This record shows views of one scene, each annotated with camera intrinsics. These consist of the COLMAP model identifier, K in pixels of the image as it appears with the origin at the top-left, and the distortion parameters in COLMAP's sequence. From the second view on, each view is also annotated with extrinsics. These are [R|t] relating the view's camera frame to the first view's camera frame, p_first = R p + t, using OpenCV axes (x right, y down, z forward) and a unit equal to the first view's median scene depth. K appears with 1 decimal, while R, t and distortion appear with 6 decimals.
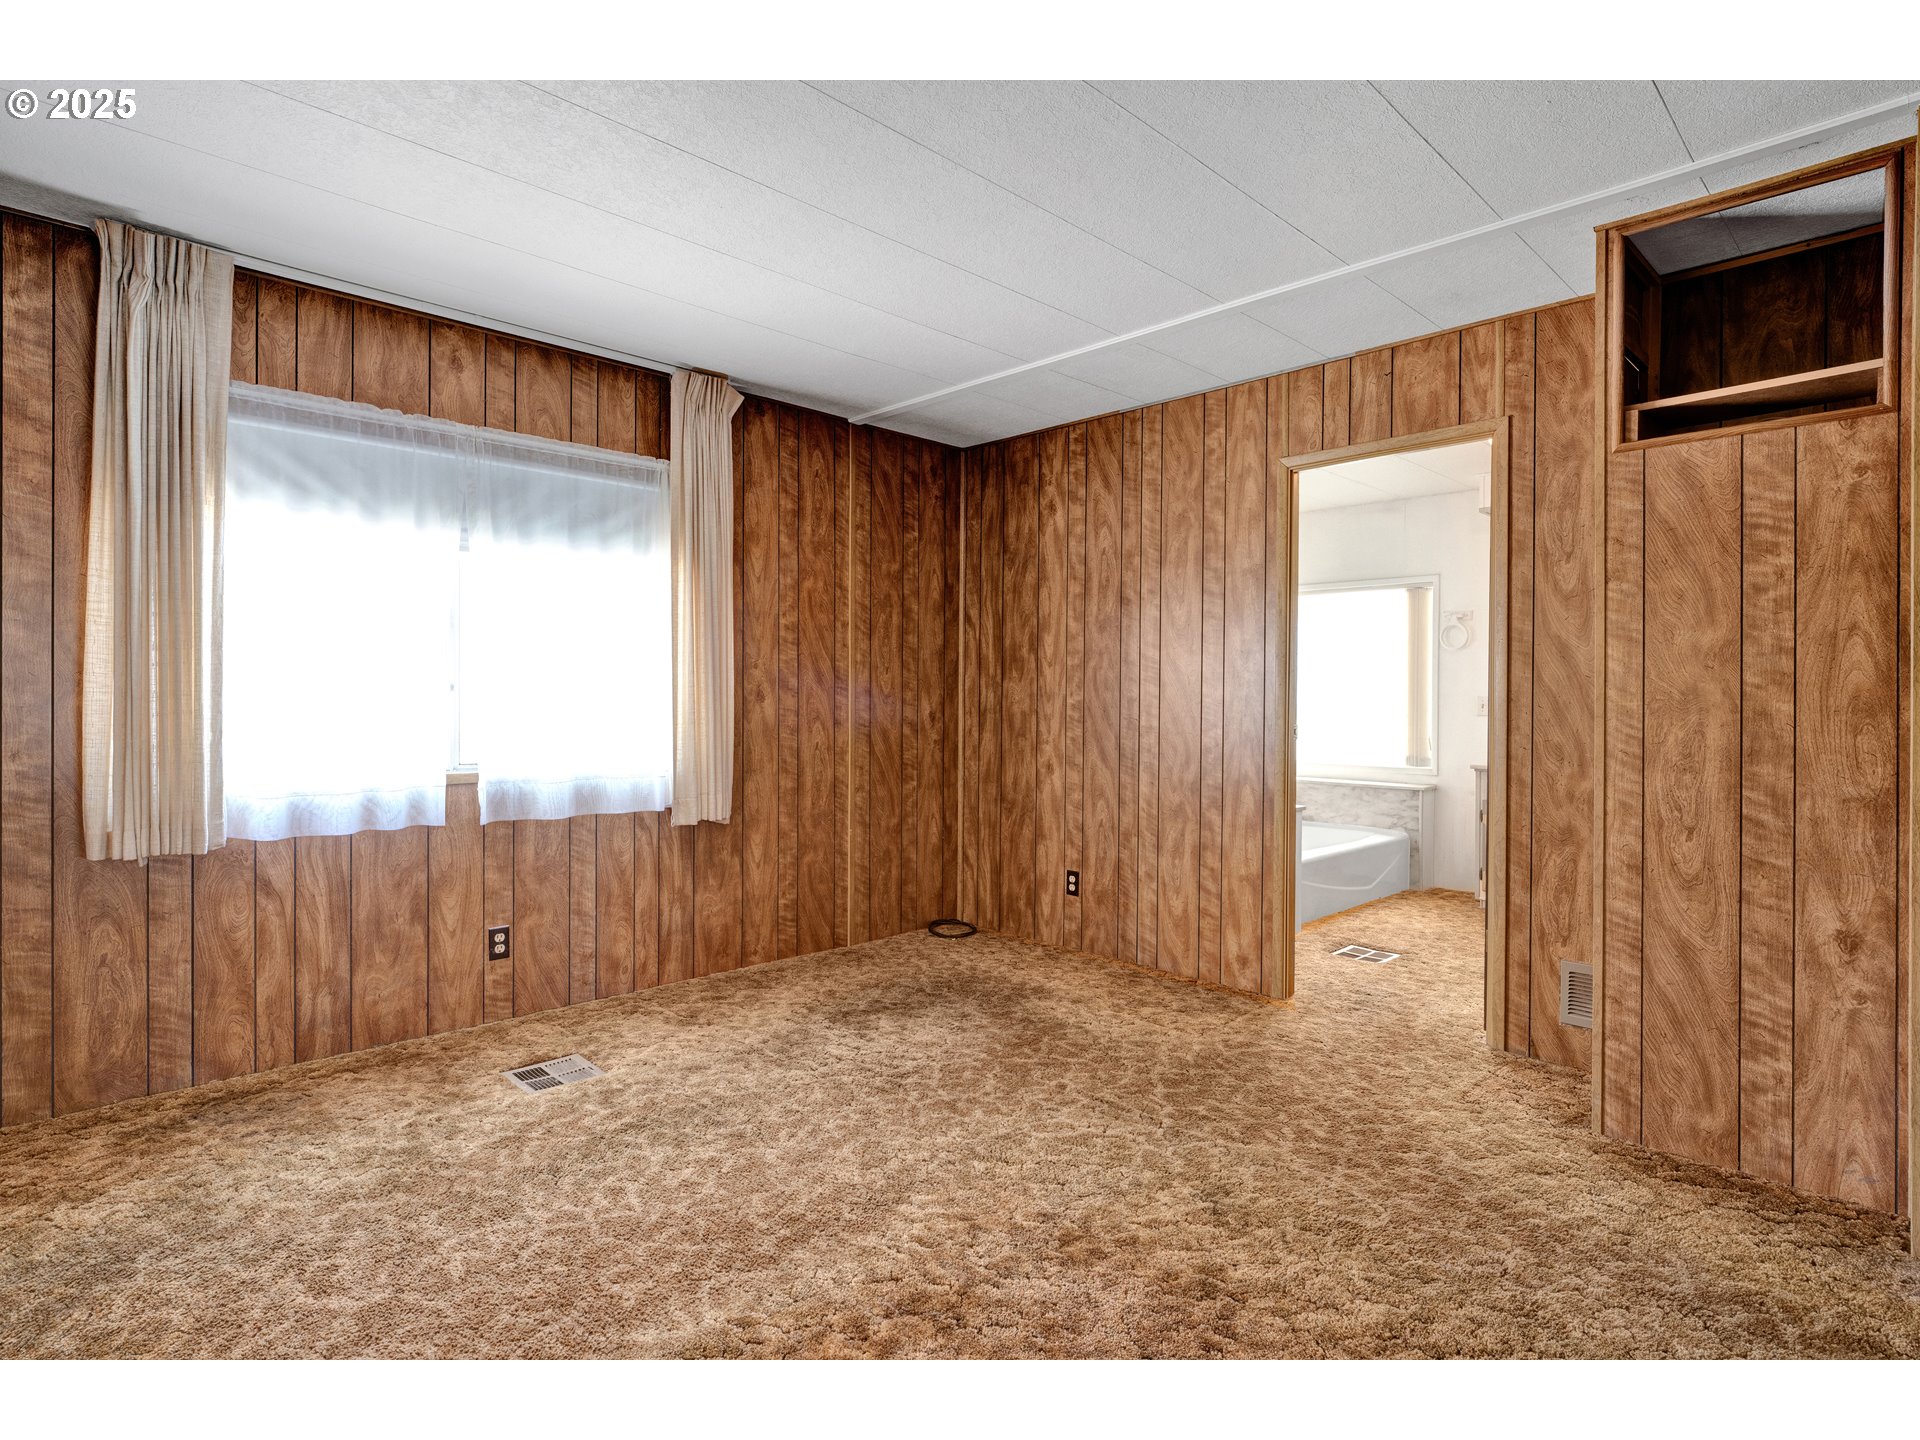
lens RADIAL K [[971.8, 0, 946.1], [0, 971.8, 702.0], [0, 0, 1]] dist [-0.013155, 0.001105]
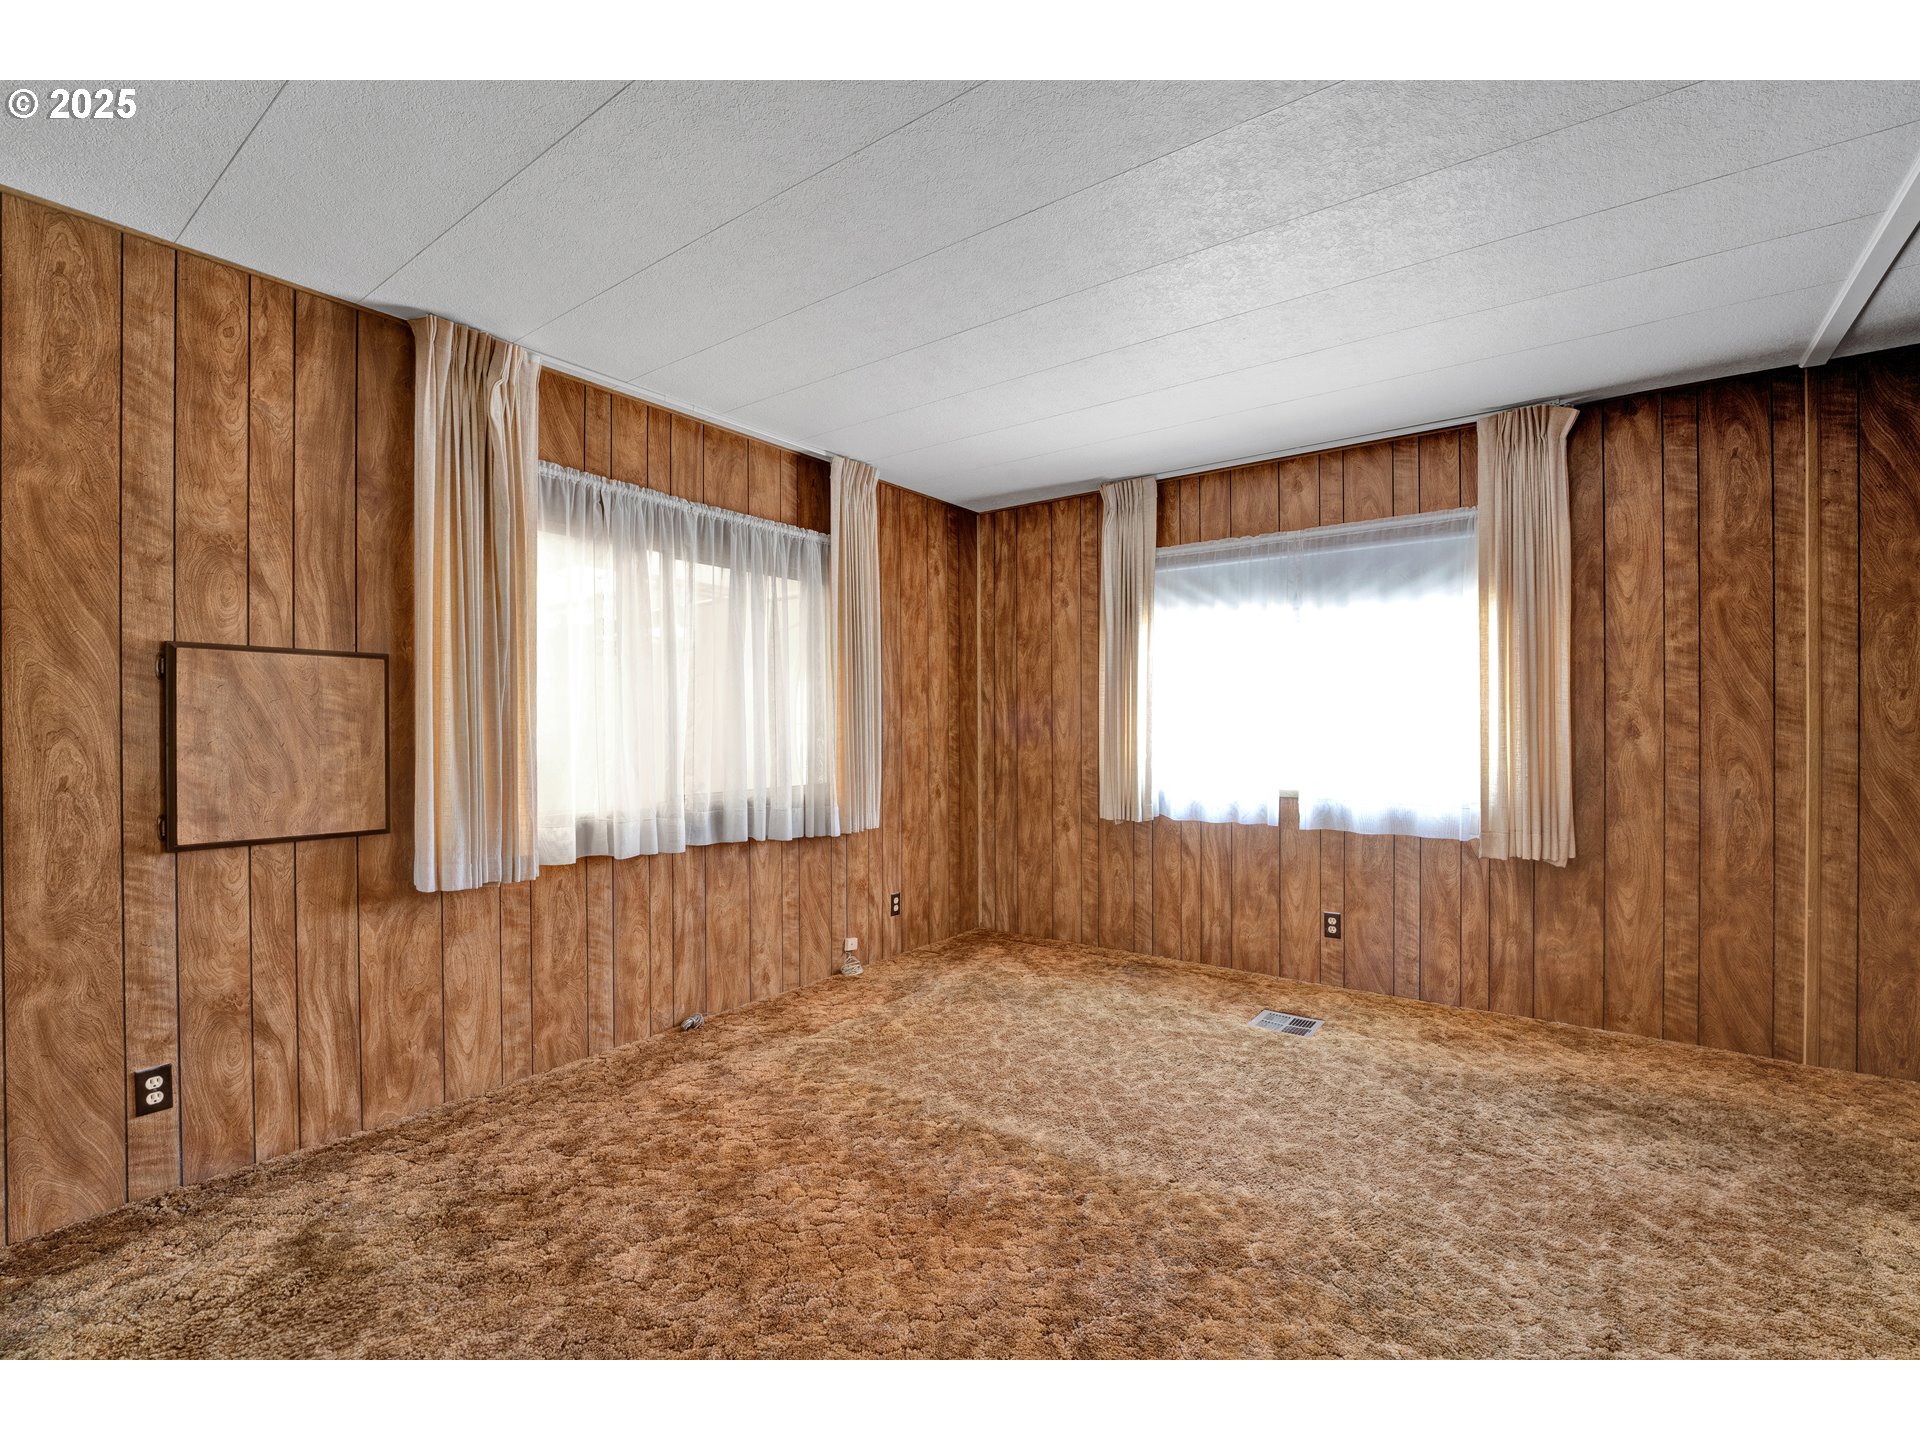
lens RADIAL K [[859.7, 0, 952.3], [0, 859.7, 720.6], [0, 0, 1]] dist [-0.024019, 0.000104]
pose [[0.155063, -0.004799, -0.987893, 0.575874], [0.004902, 0.999980, -0.004088, -0.019755], [0.987892, -0.004209, 0.155083, 0.326598]]
